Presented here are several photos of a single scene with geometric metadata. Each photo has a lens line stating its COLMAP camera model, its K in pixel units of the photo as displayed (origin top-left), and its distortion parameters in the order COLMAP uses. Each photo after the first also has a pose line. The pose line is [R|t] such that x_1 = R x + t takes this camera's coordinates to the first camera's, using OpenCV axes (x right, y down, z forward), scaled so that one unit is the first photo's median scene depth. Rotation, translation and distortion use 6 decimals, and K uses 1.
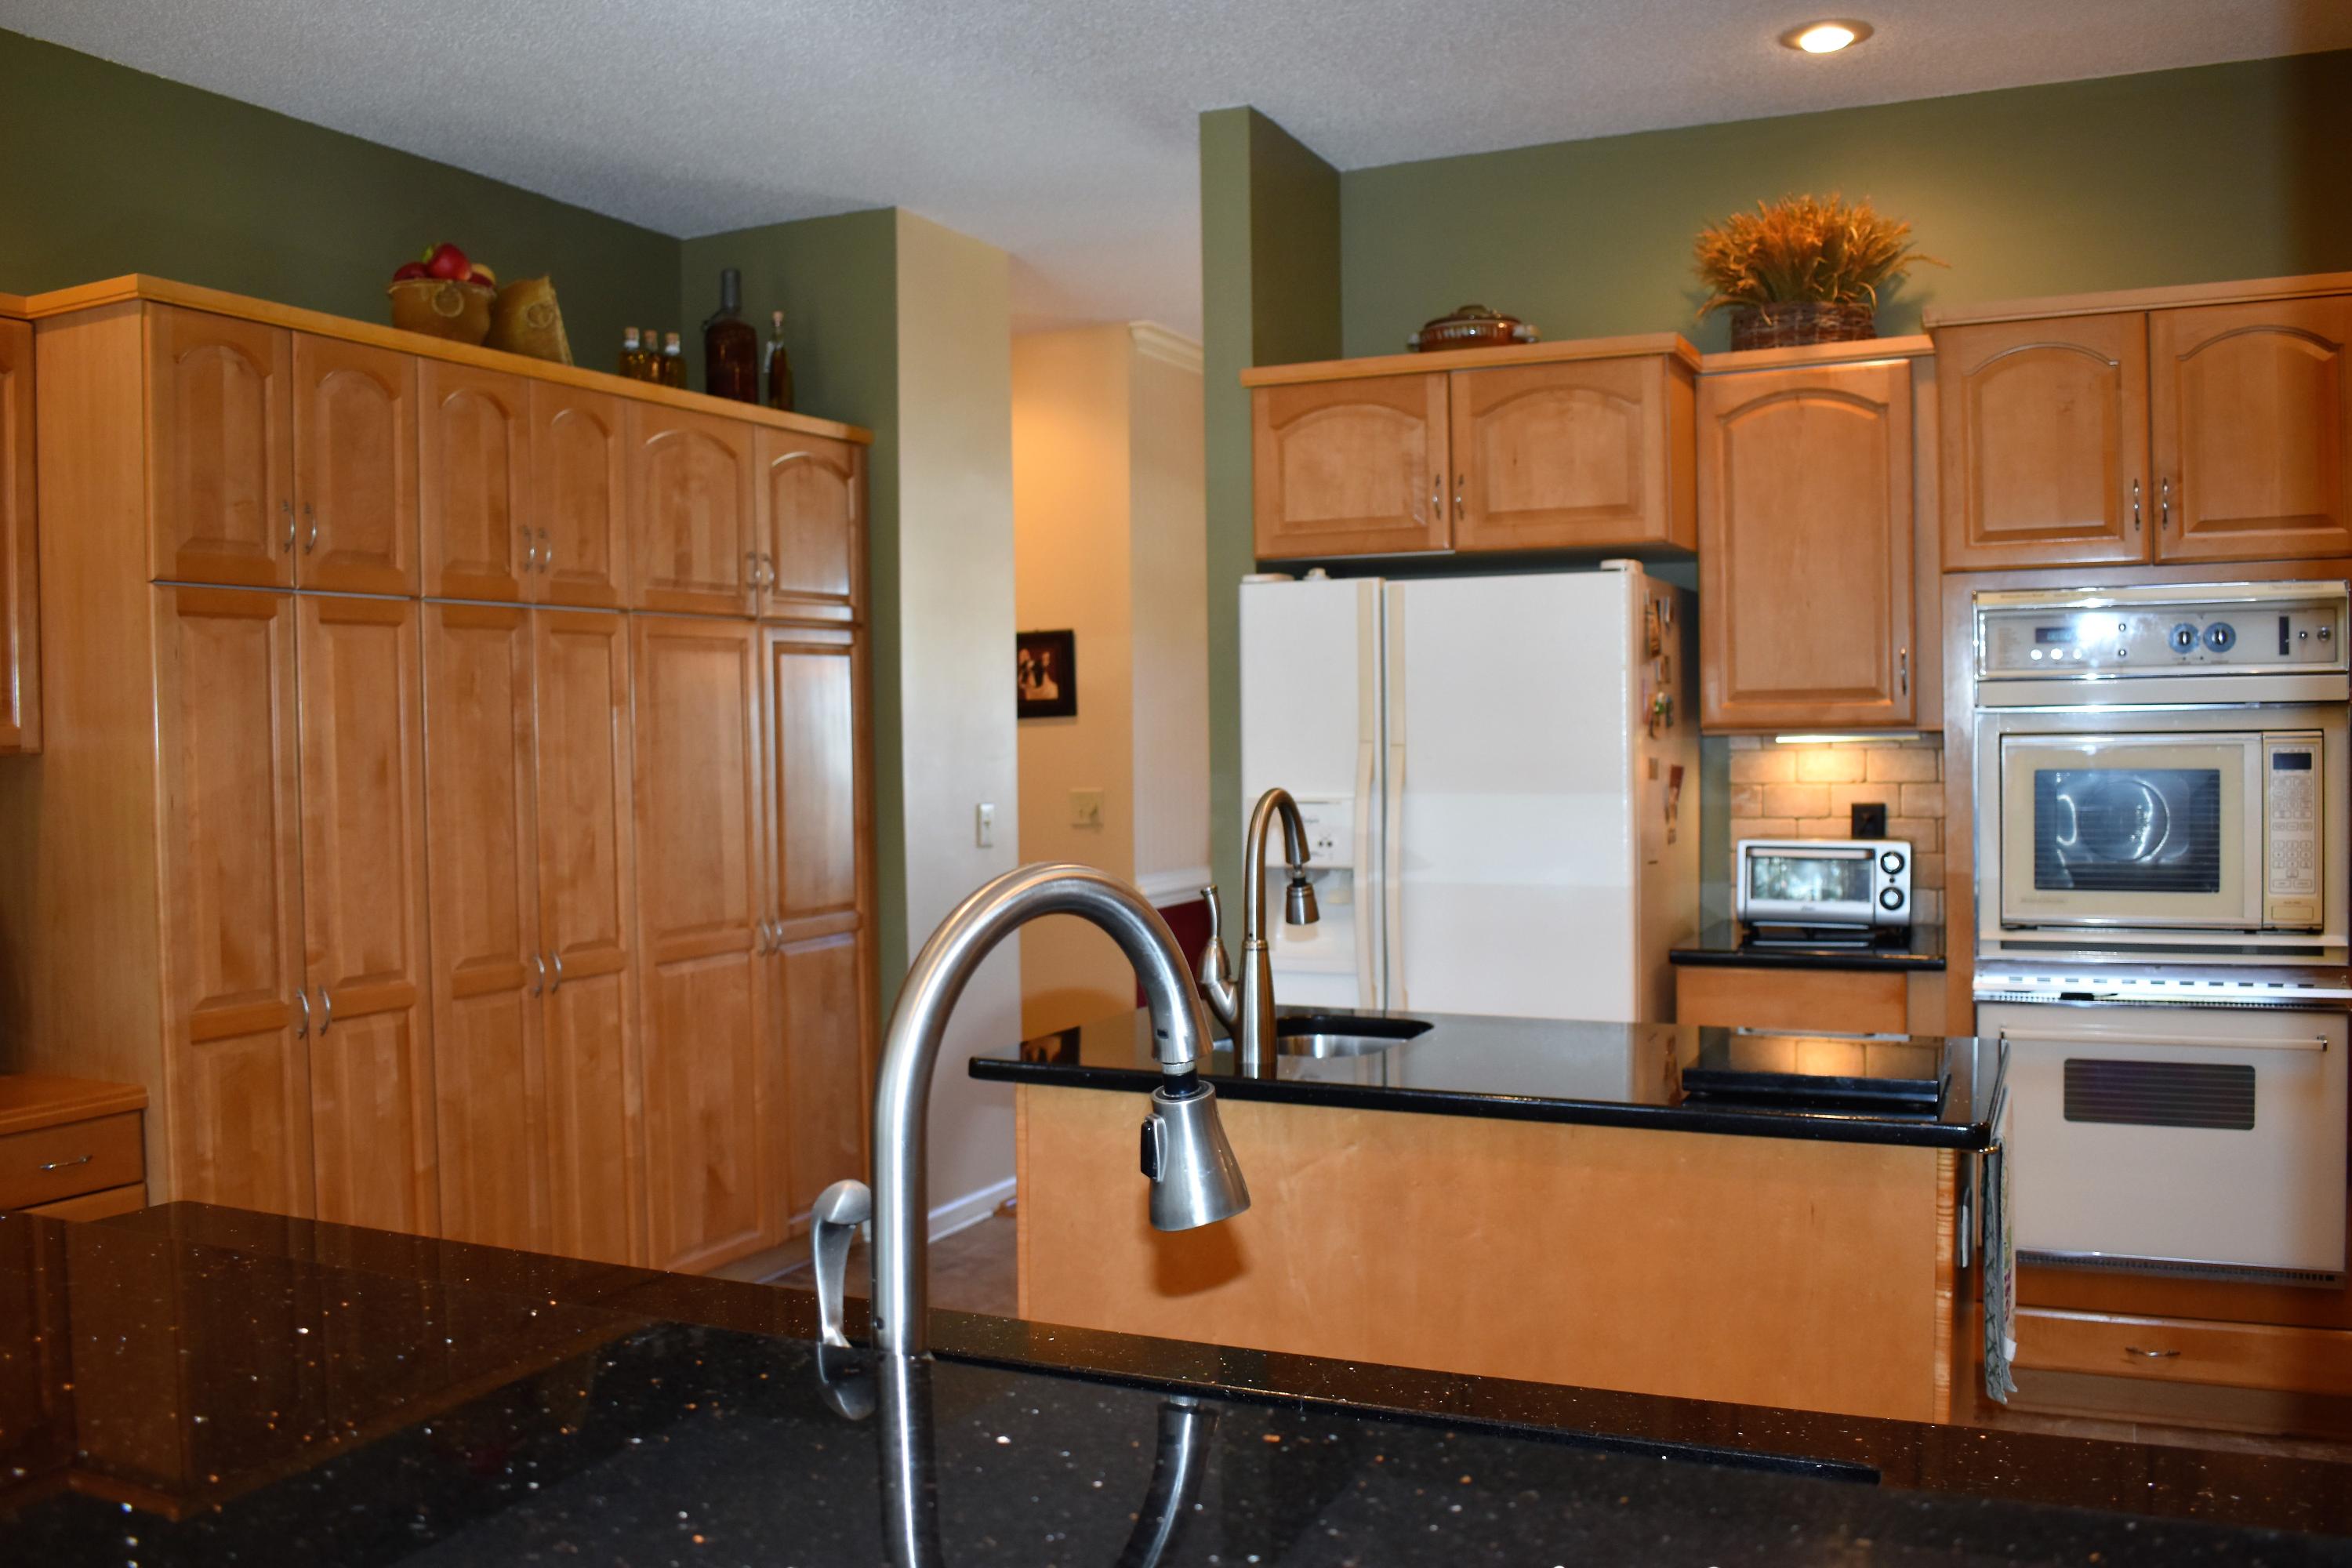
lens RADIAL K [[2014.2, 0, 1173.6], [0, 2014.2, 784.2], [0, 0, 1]] dist [-0.086893, 0.012226]
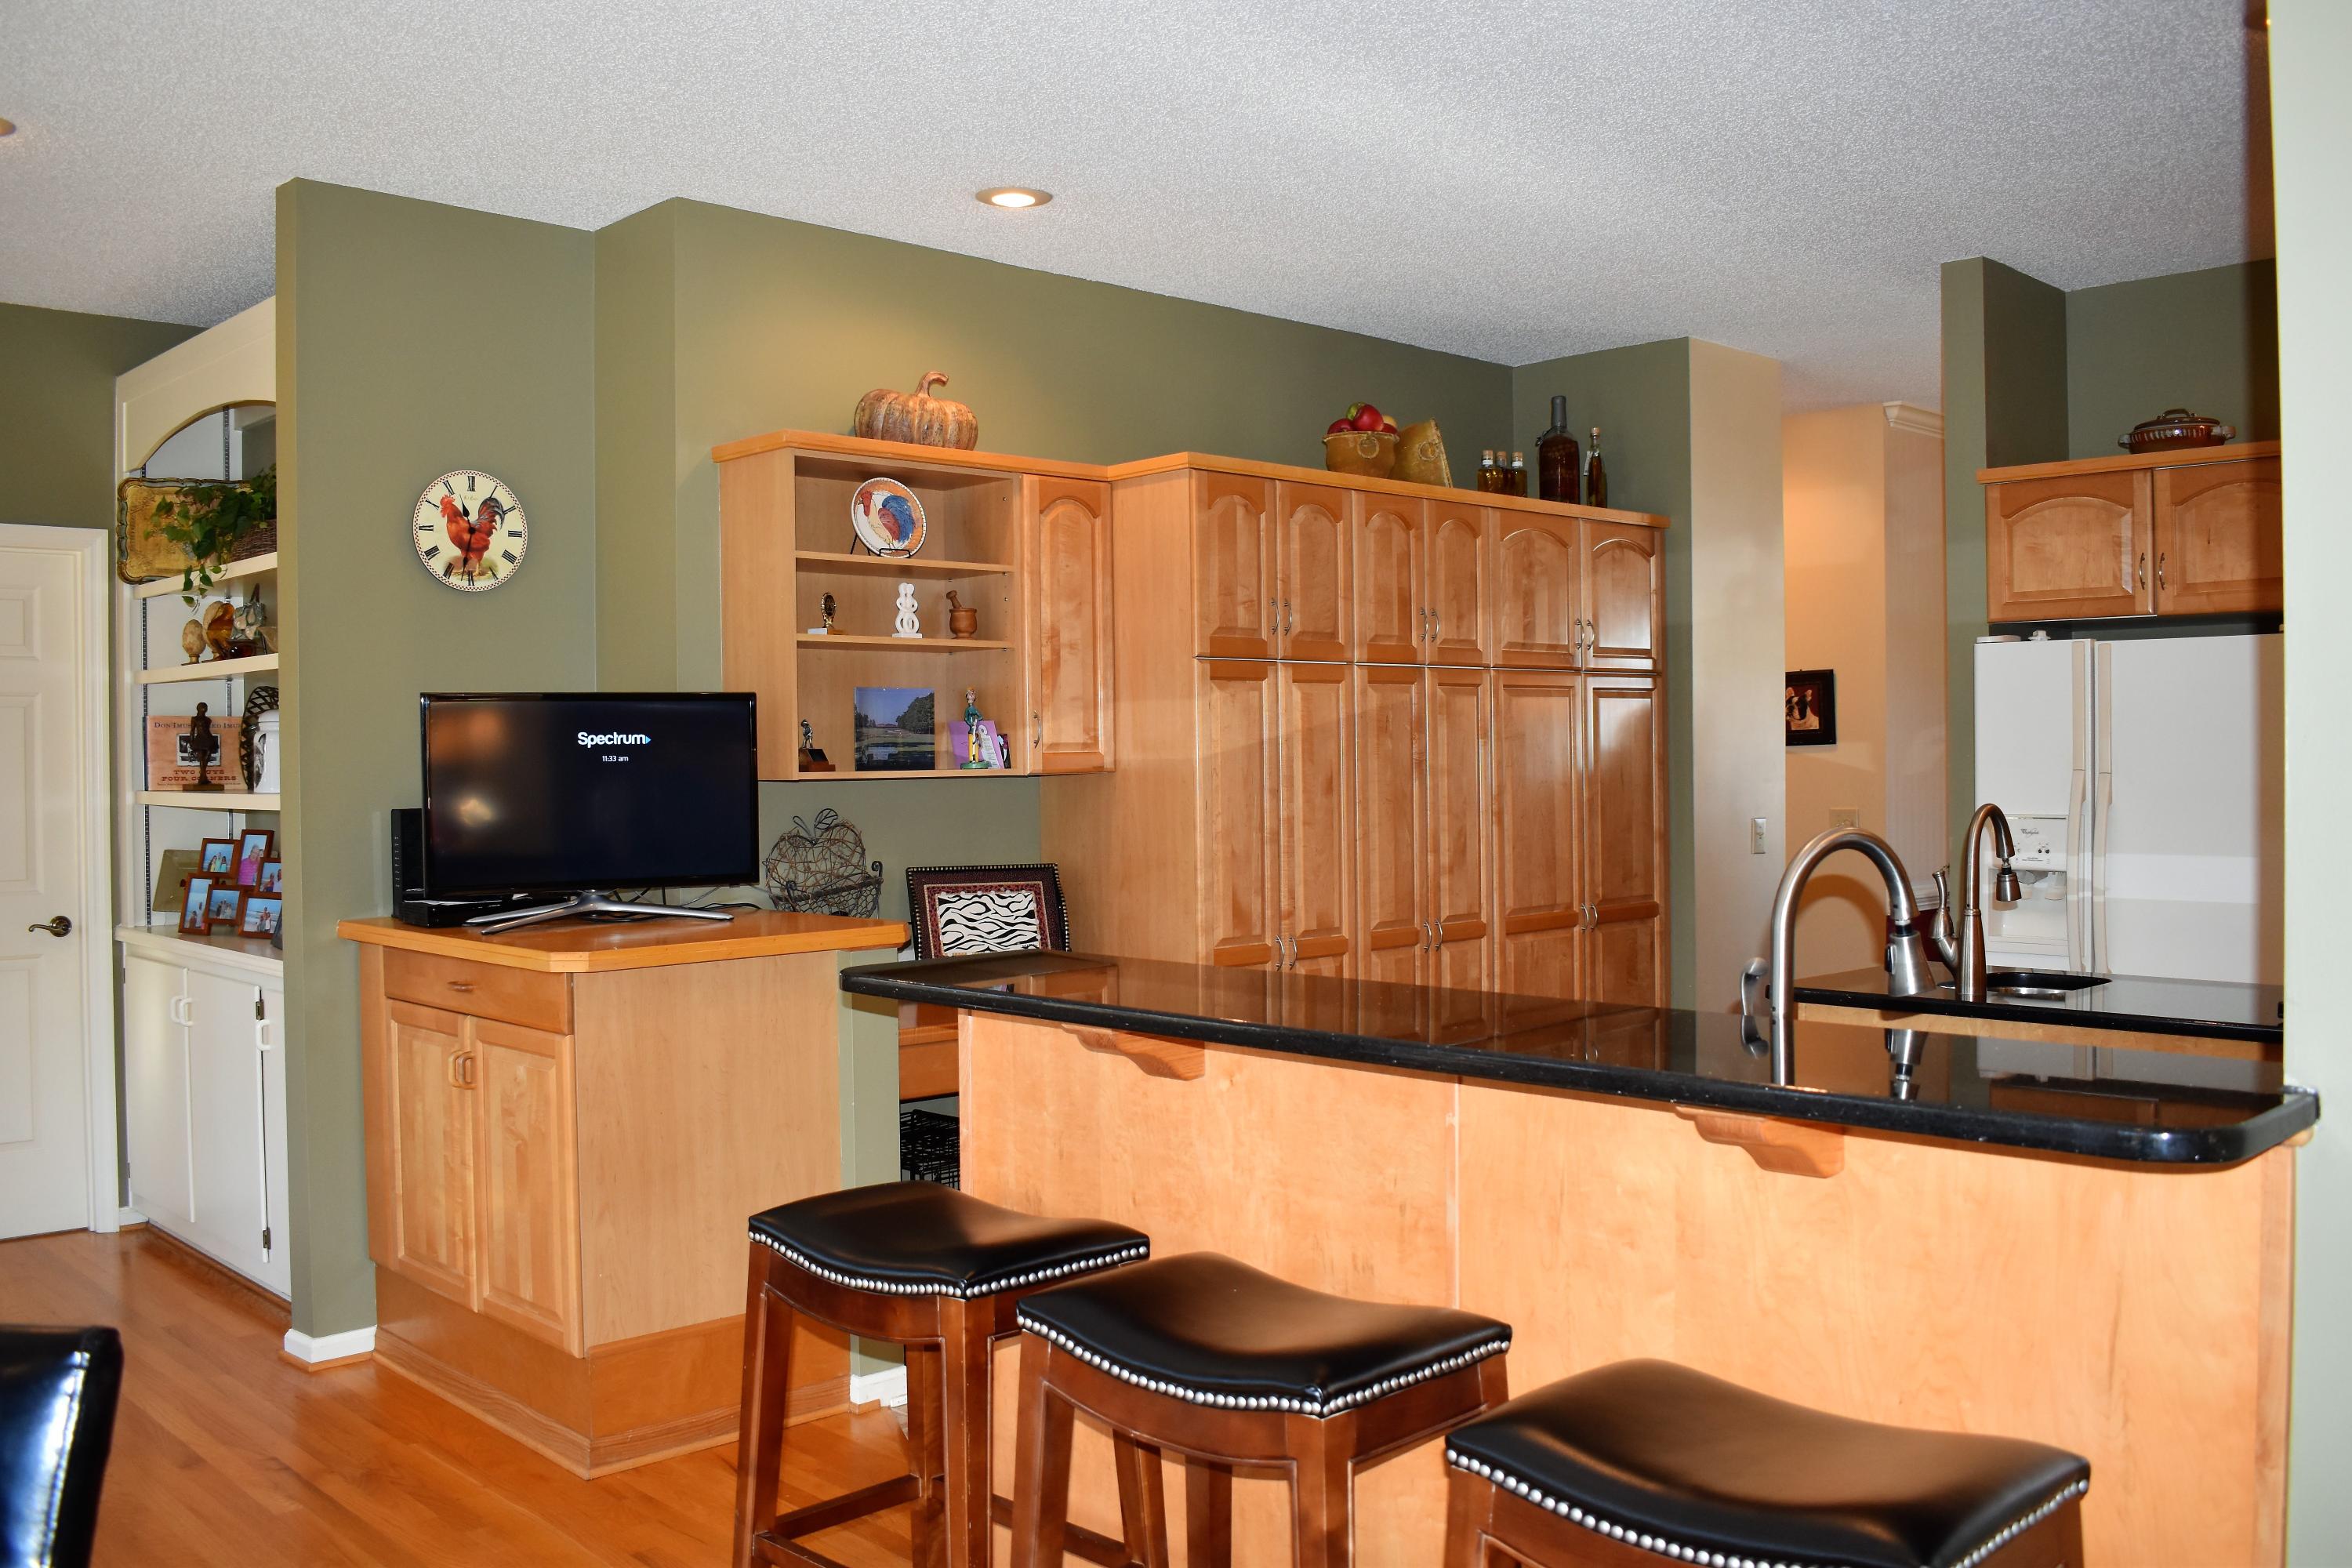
lens RADIAL K [[2014.2, 0, 1175.7], [0, 2014.2, 777.4], [0, 0, 1]] dist [-0.086893, 0.012226]
pose [[0.934697, 0.008164, -0.355351, 0.008129], [-0.012673, 0.999866, -0.010361, 0.003354], [0.355219, 0.014188, 0.934676, -0.344393]]
